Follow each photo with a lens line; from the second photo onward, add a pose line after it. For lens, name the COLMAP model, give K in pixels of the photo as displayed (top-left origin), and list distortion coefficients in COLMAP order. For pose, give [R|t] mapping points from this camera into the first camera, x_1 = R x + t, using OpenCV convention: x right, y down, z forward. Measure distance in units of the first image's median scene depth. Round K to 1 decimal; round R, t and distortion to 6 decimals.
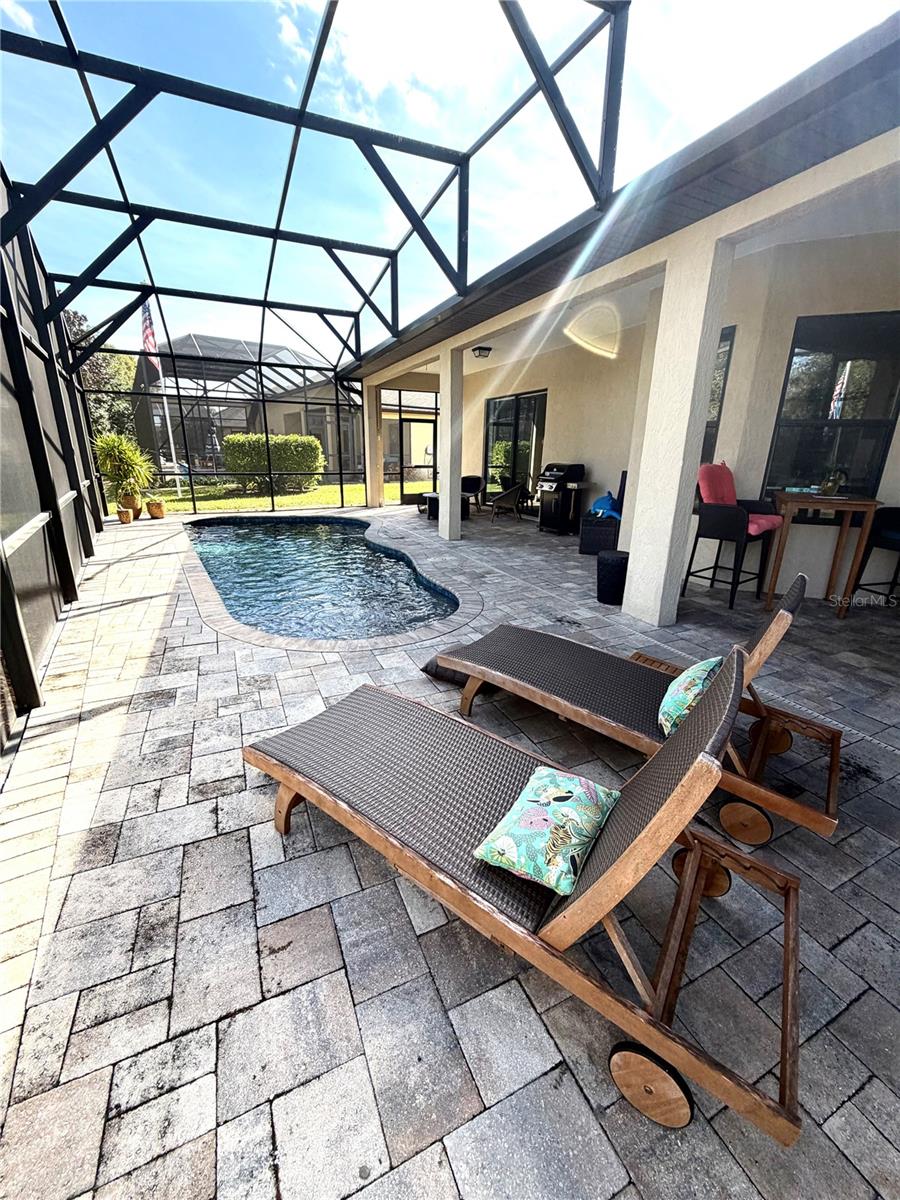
lens RADIAL K [[478.9, 0, 453.0], [0, 478.9, 594.6], [0, 0, 1]] dist [0.001143, 0.000502]
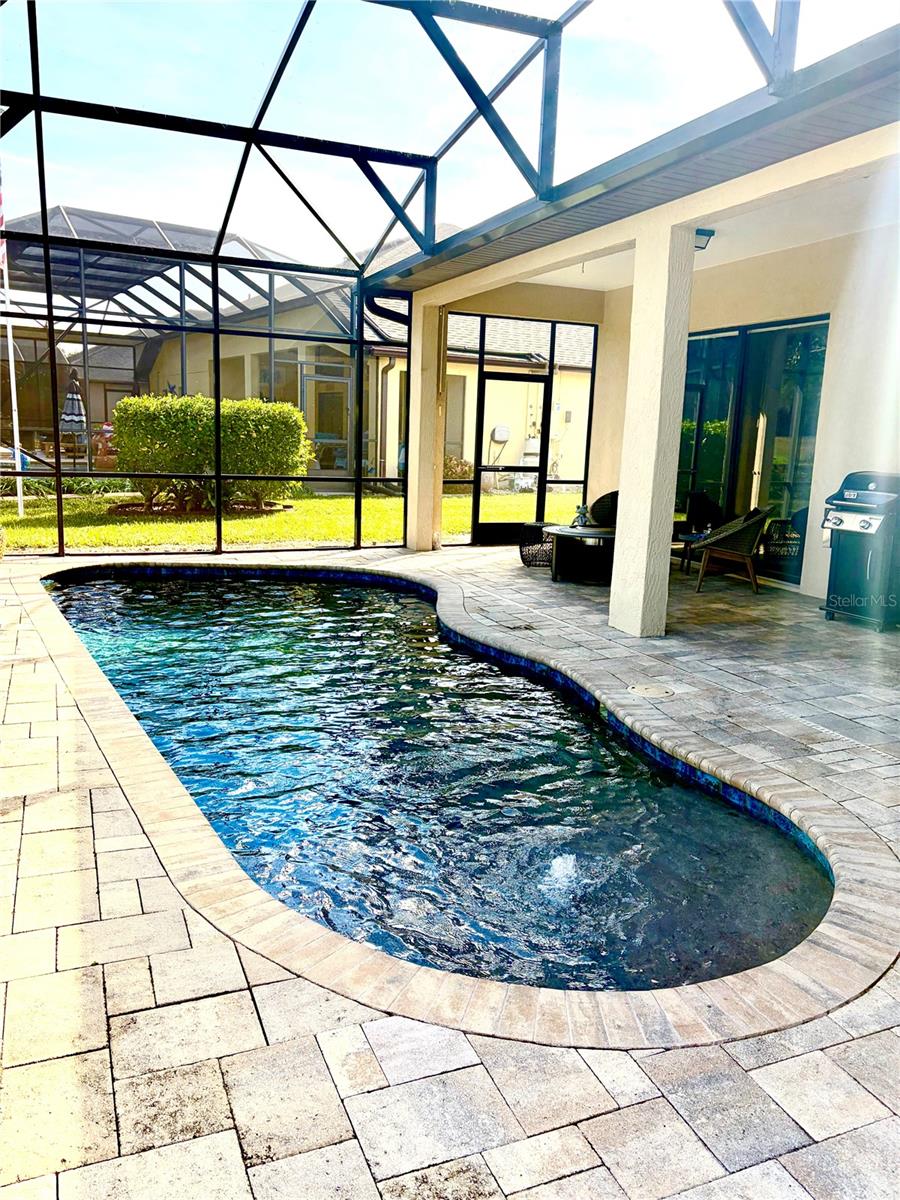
lens RADIAL K [[903.8, 0, 451.9], [0, 903.8, 598.1], [0, 0, 1]] dist [0.052849, -0.061313]
pose [[0.998968, 0.027013, -0.036511, -0.204596], [-0.030886, 0.993445, -0.110057, -0.068259], [0.033299, 0.111071, 0.993254, 0.202041]]
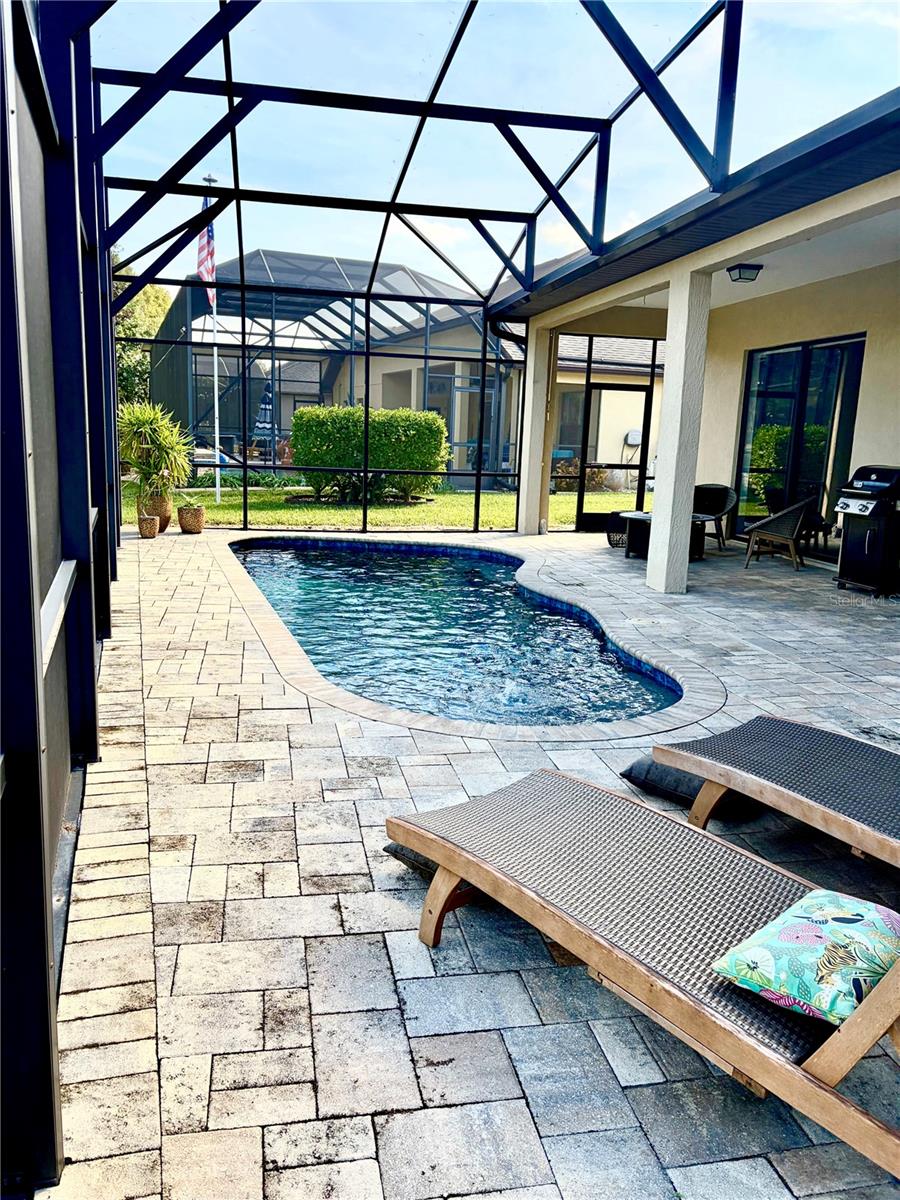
lens RADIAL K [[903.8, 0, 451.9], [0, 903.8, 598.1], [0, 0, 1]] dist [0.052849, -0.061313]
pose [[0.972367, 0.062244, -0.225009, -0.015473], [-0.088342, 0.990236, -0.107834, 0.040193], [0.216100, 0.124732, 0.968371, -0.120635]]
